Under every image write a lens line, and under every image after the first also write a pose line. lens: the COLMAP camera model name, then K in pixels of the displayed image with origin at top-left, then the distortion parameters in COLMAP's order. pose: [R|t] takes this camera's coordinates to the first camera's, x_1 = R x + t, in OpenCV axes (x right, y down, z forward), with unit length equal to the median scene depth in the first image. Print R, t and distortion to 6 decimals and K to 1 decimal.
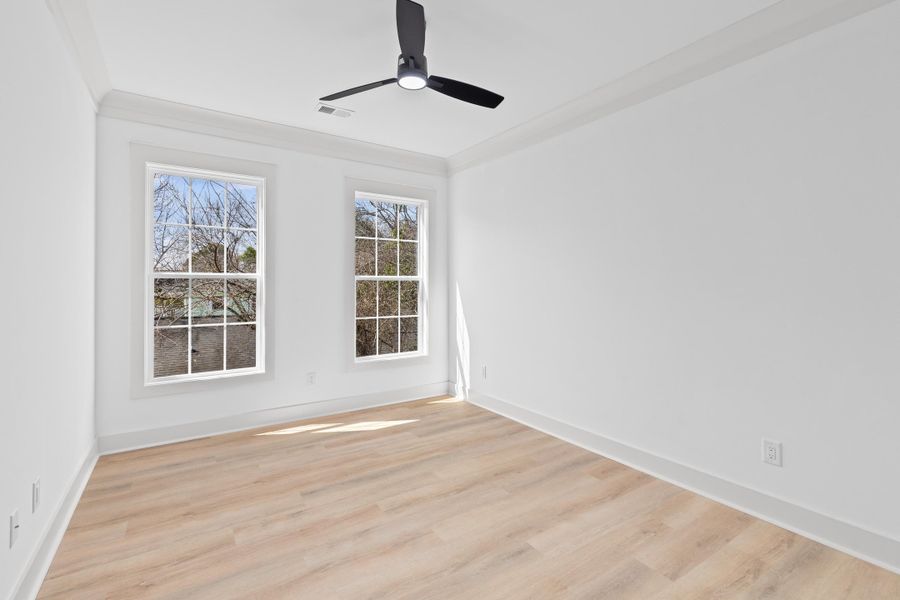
lens RADIAL K [[414.5, 0, 461.7], [0, 414.5, 291.6], [0, 0, 1]] dist [0.003137, 0.000337]
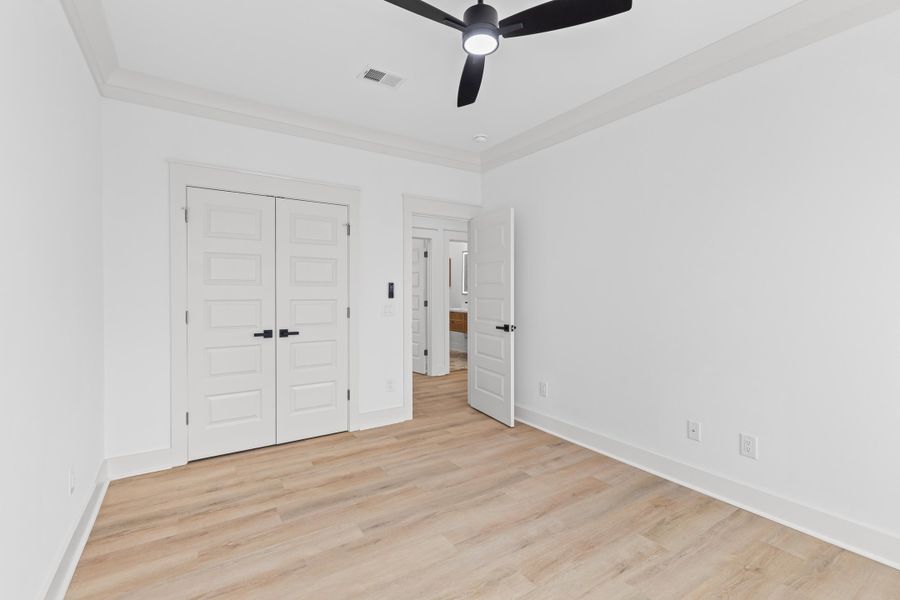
lens RADIAL K [[414.5, 0, 461.7], [0, 414.5, 291.6], [0, 0, 1]] dist [0.003137, 0.000337]
pose [[-0.999959, 0.004175, 0.008066, -0.103955], [0.004294, 0.999882, 0.014738, -0.026808], [-0.008004, 0.014772, -0.999859, 2.085766]]
